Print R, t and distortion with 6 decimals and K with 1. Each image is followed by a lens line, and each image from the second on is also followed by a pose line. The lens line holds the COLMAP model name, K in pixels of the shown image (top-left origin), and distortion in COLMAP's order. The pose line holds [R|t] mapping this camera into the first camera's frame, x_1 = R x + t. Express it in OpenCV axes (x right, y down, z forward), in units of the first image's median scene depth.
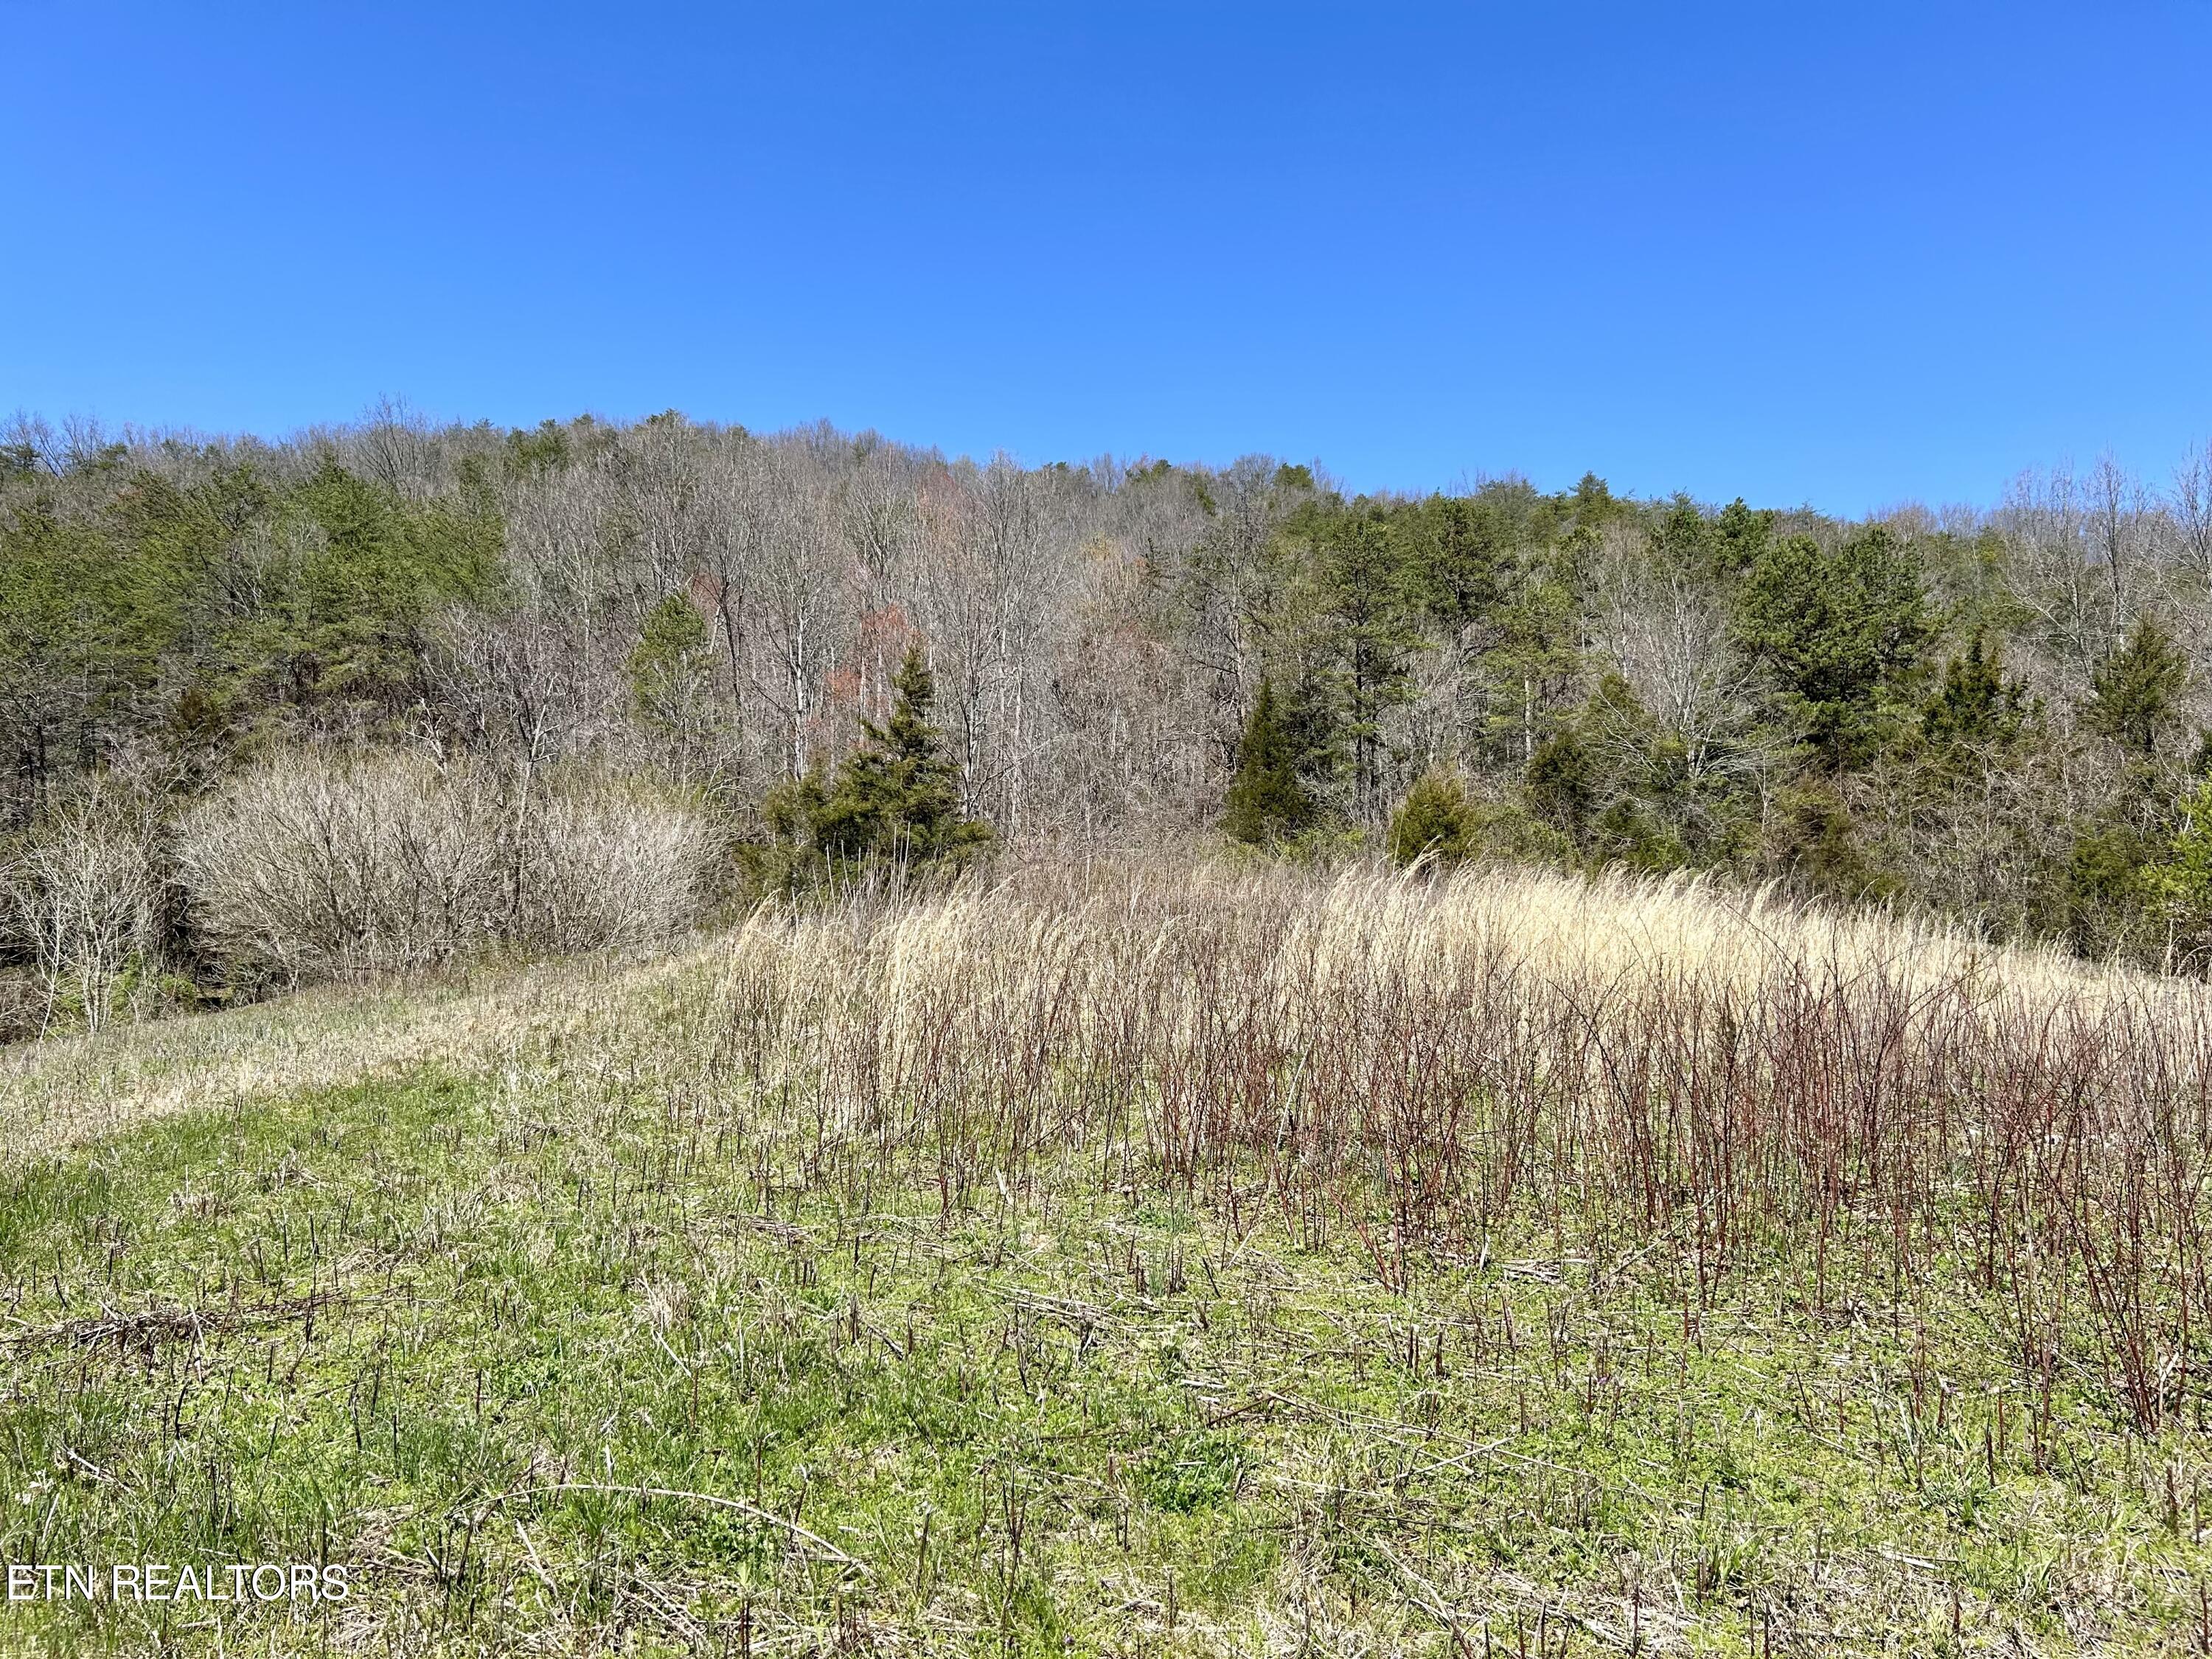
lens RADIAL K [[1675.1, 0, 1077.1], [0, 1675.1, 832.0], [0, 0, 1]] dist [0.063554, -0.055114]
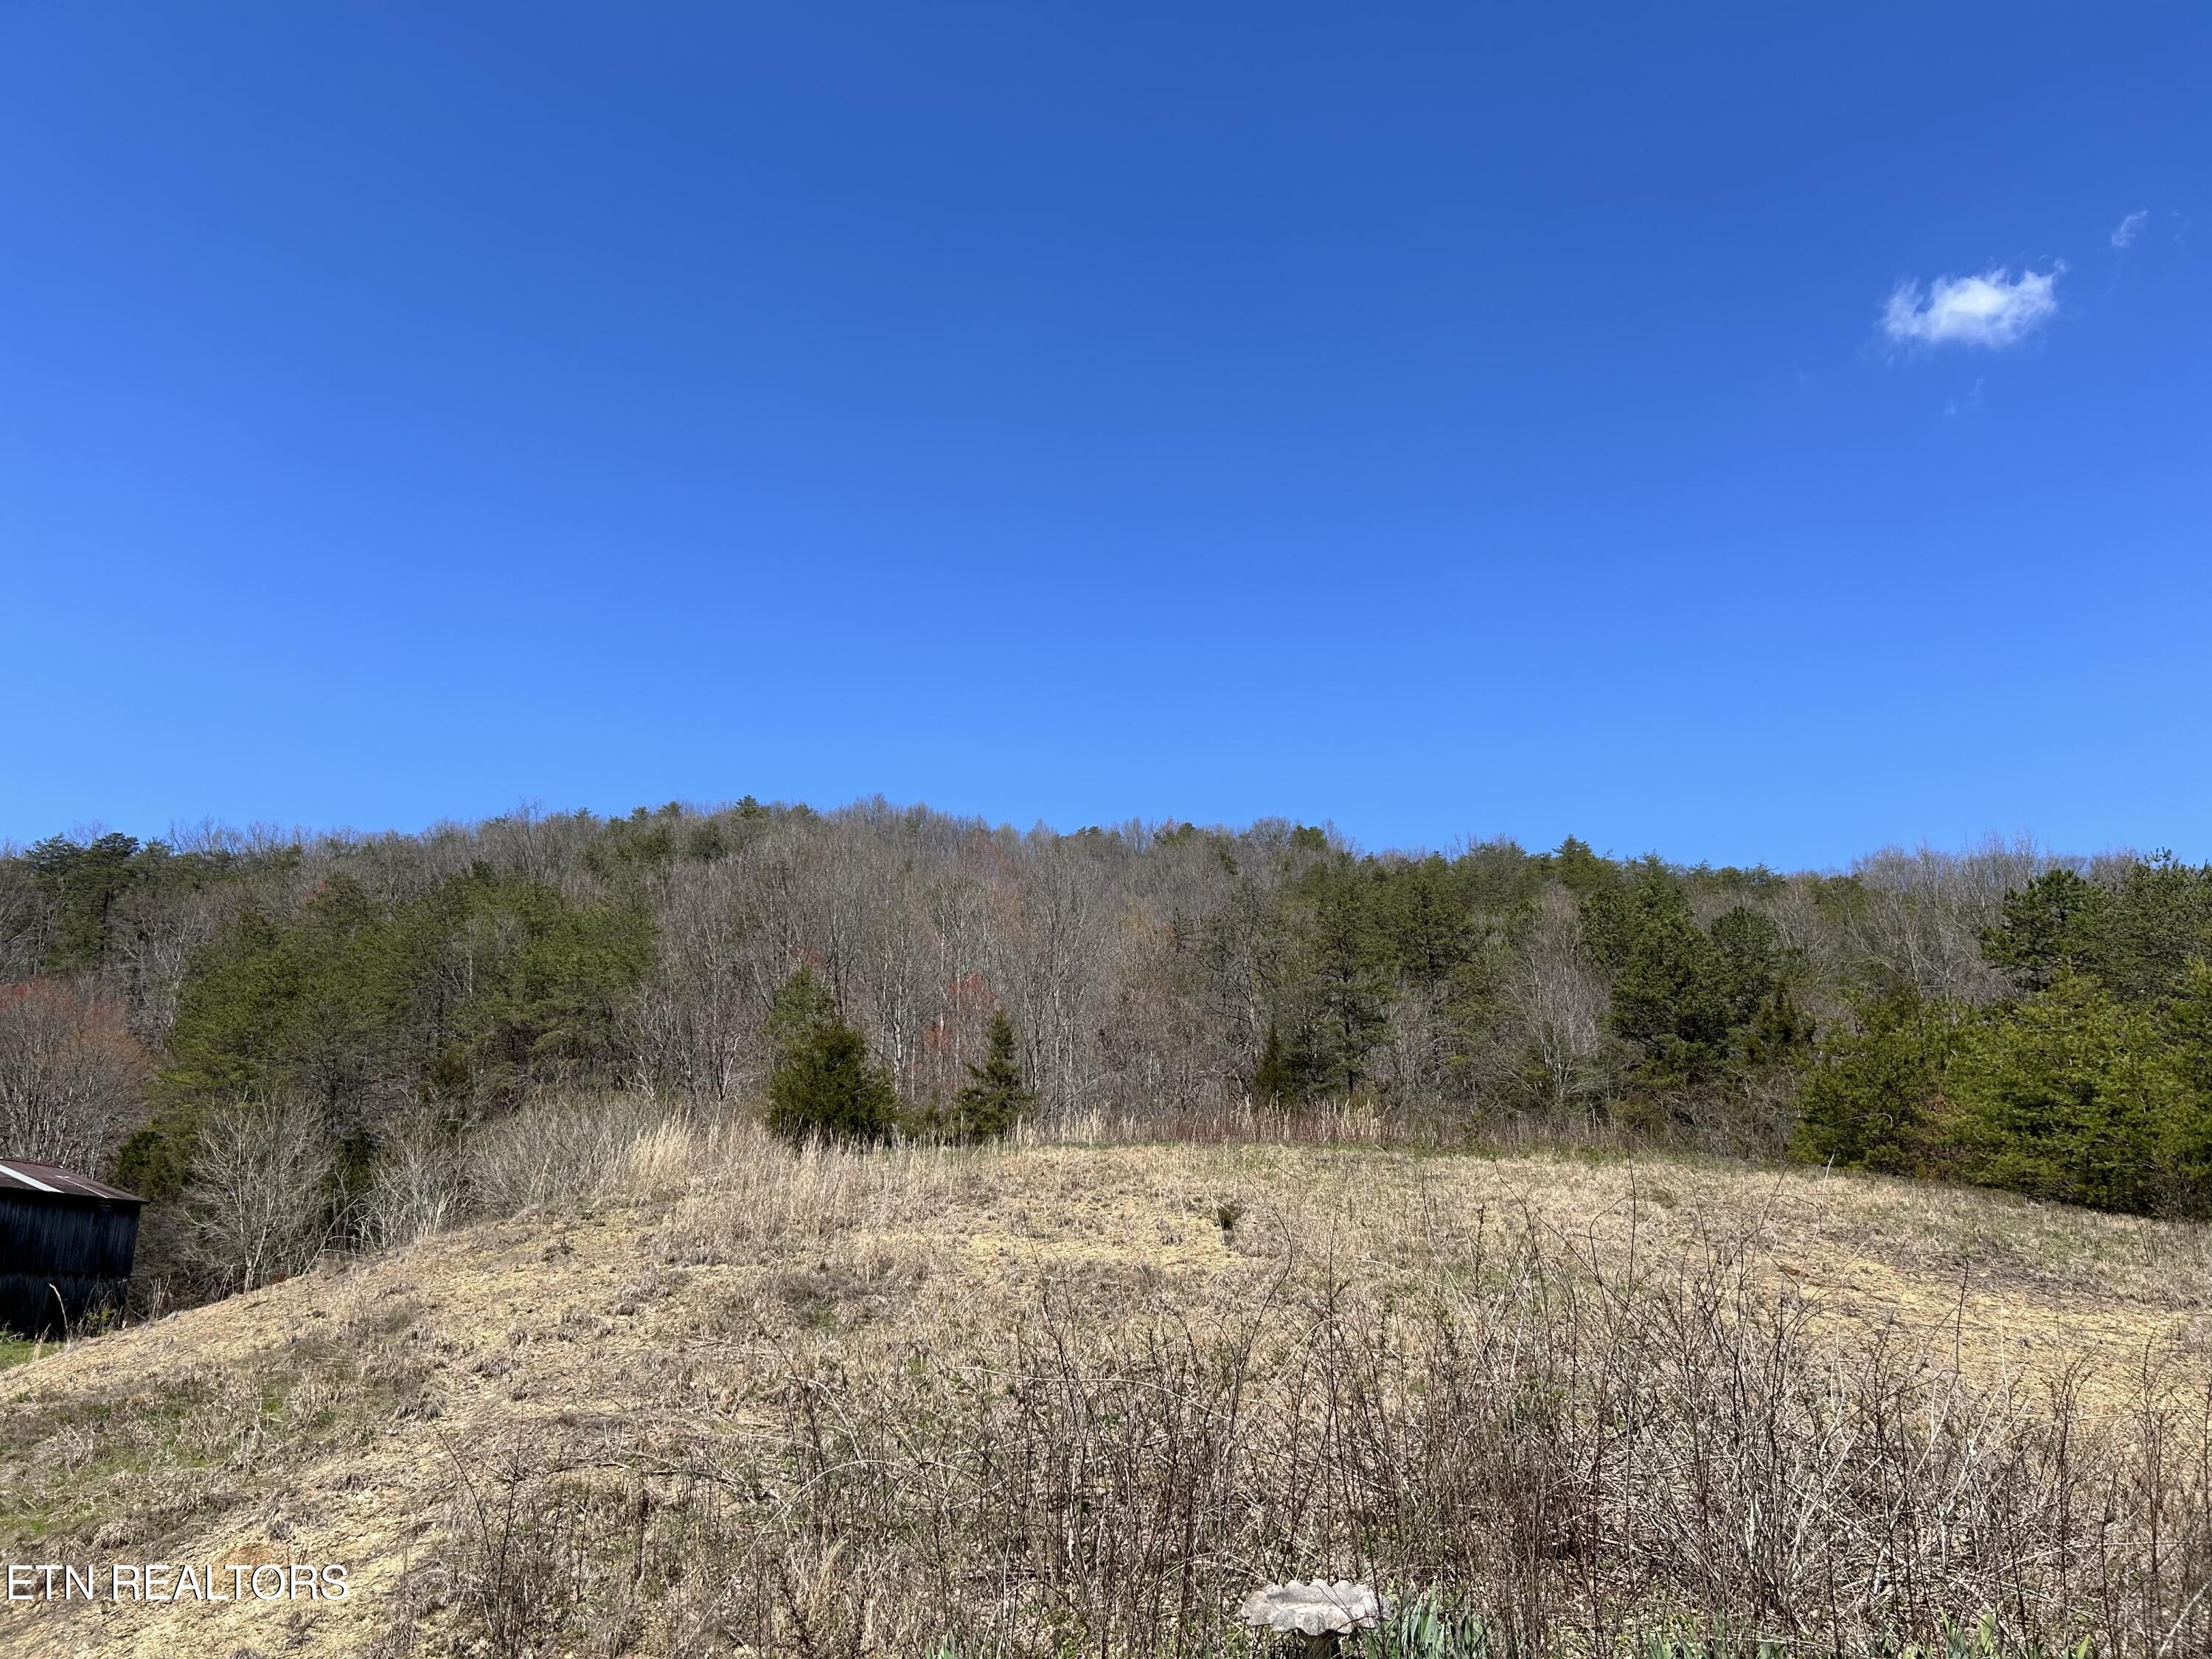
lens RADIAL K [[1675.1, 0, 1077.1], [0, 1675.1, 832.0], [0, 0, 1]] dist [0.063554, -0.055114]
pose [[0.999672, -0.018709, -0.017462, -0.004674], [0.014733, 0.978637, -0.205068, 0.014682], [0.020926, 0.204744, 0.978592, -0.182008]]
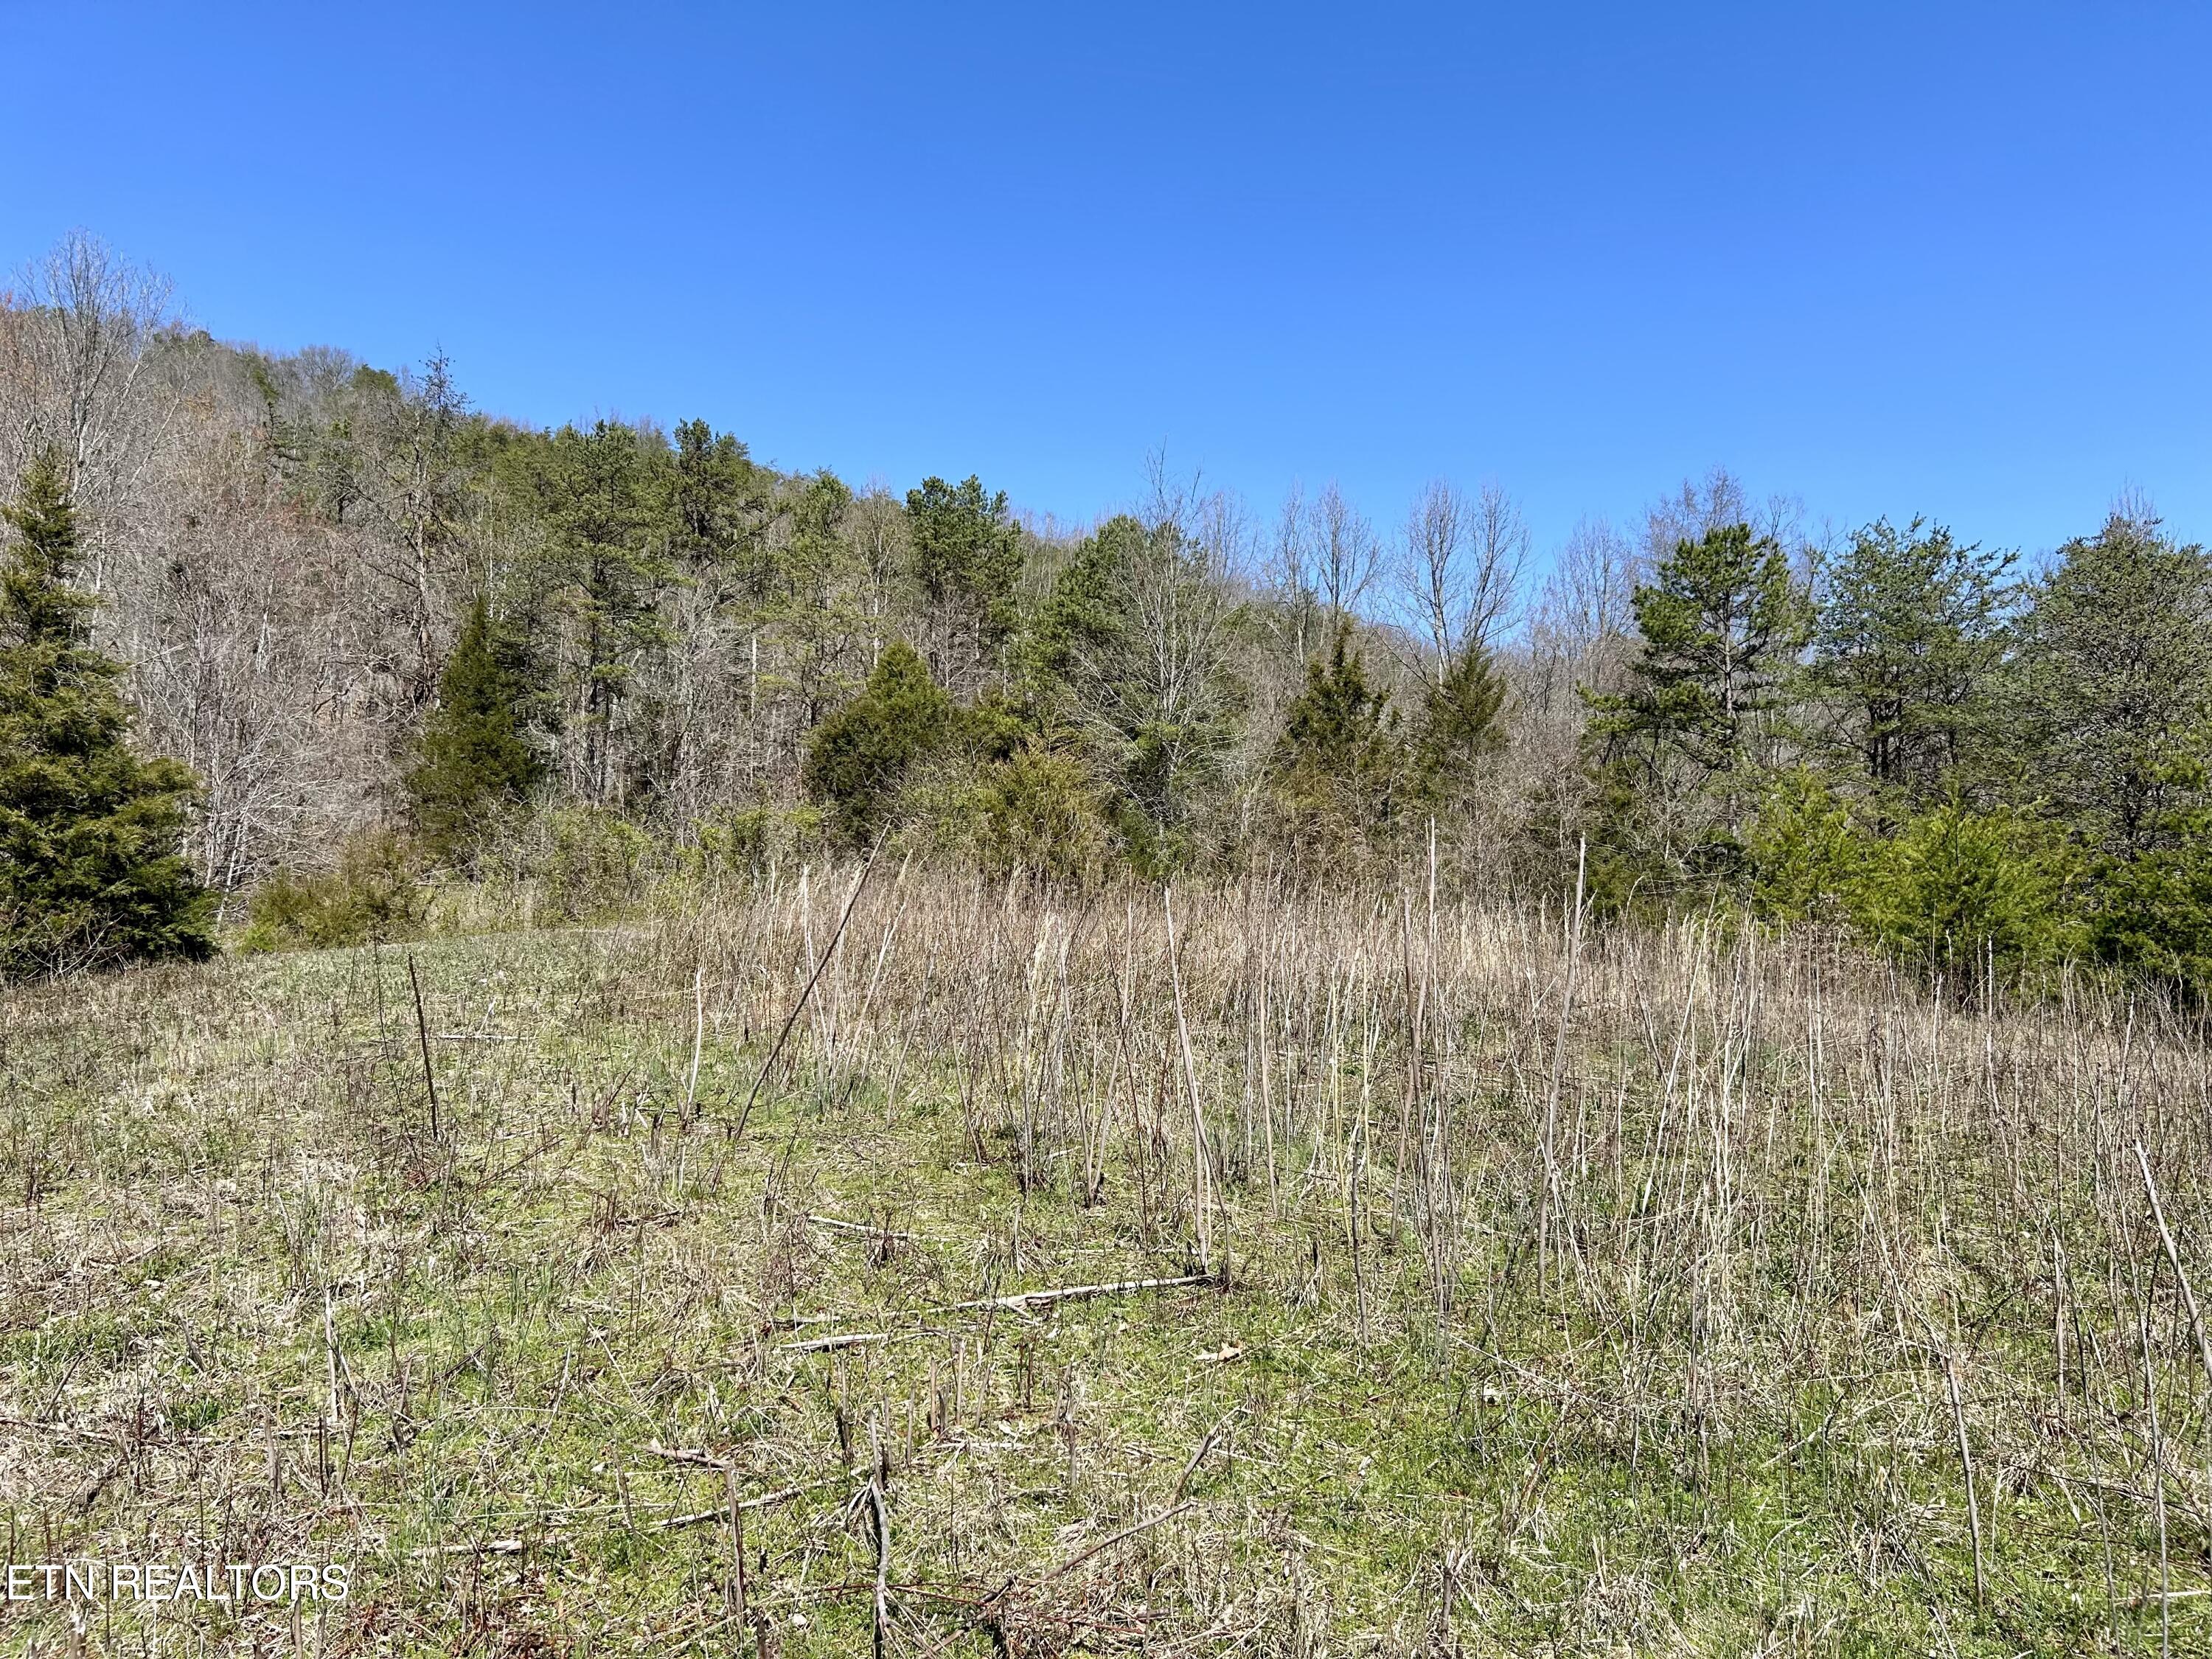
lens RADIAL K [[1675.1, 0, 1077.1], [0, 1675.1, 832.0], [0, 0, 1]] dist [0.063554, -0.055114]
pose [[0.848887, 0.049661, 0.526236, -0.045702], [-0.060284, 0.998177, 0.003046, -0.000767], [-0.525125, -0.034310, 0.850333, 0.131795]]
